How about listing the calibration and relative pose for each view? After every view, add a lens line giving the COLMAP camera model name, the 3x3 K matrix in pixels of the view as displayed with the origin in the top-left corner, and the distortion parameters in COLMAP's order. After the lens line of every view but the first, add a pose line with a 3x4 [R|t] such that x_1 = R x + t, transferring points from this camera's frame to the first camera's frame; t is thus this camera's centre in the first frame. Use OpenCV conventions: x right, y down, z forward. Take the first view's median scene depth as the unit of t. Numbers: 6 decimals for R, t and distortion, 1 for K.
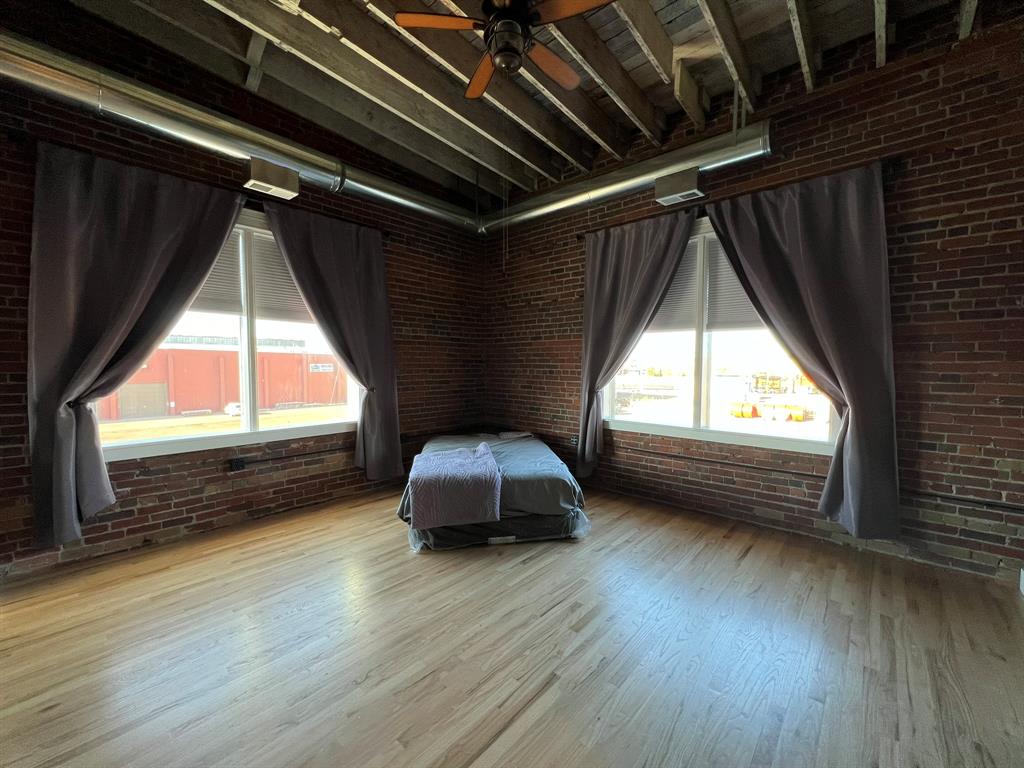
lens RADIAL K [[411.0, 0, 510.2], [0, 411.0, 382.7], [0, 0, 1]] dist [-0.002343, 0.000165]
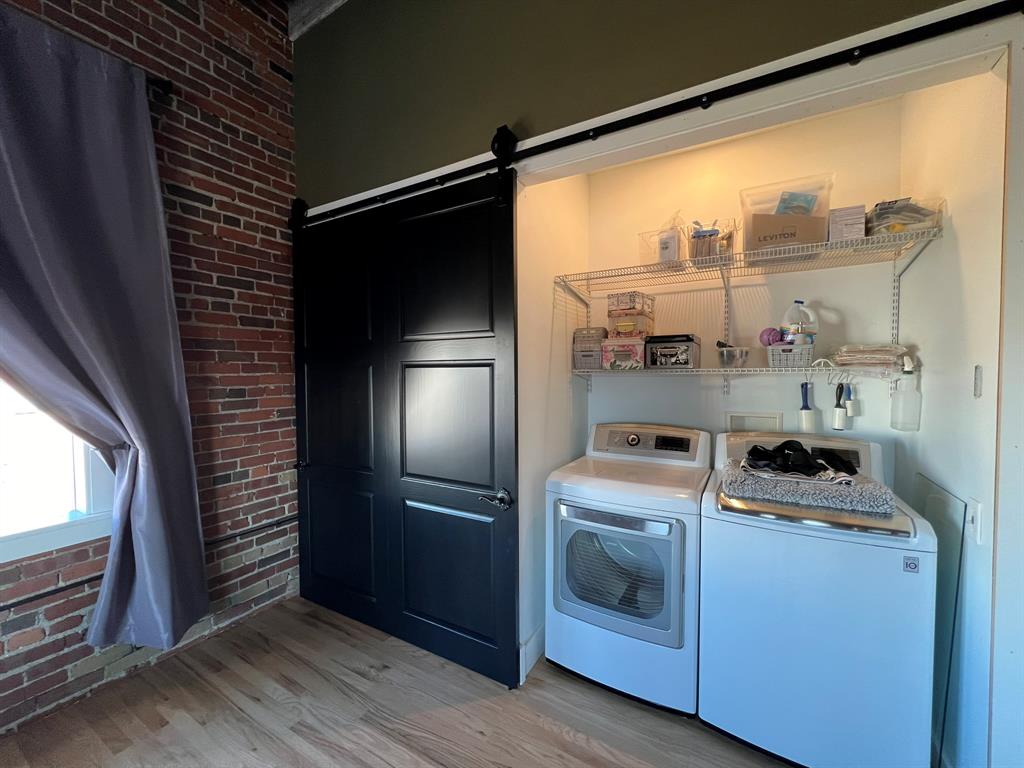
lens RADIAL K [[413.5, 0, 513.6], [0, 413.5, 384.9], [0, 0, 1]] dist [0.001511, 0.000244]
pose [[-0.215365, -0.035445, 0.975890, 0.113863], [0.048267, 0.997733, 0.046891, -0.041157], [-0.975340, 0.057201, -0.213166, 0.621814]]
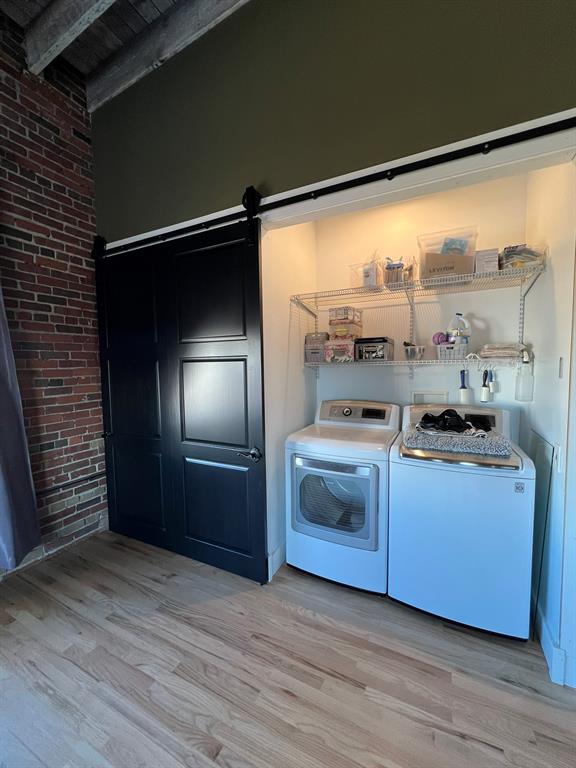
lens RADIAL K [[310.1, 0, 285.8], [0, 310.1, 385.3], [0, 0, 1]] dist [0.001511, 0.000244]
pose [[-0.270047, -0.065110, 0.960643, 0.071169], [0.056844, 0.994893, 0.083411, -0.039453], [-0.961168, 0.077132, -0.264967, 0.614850]]
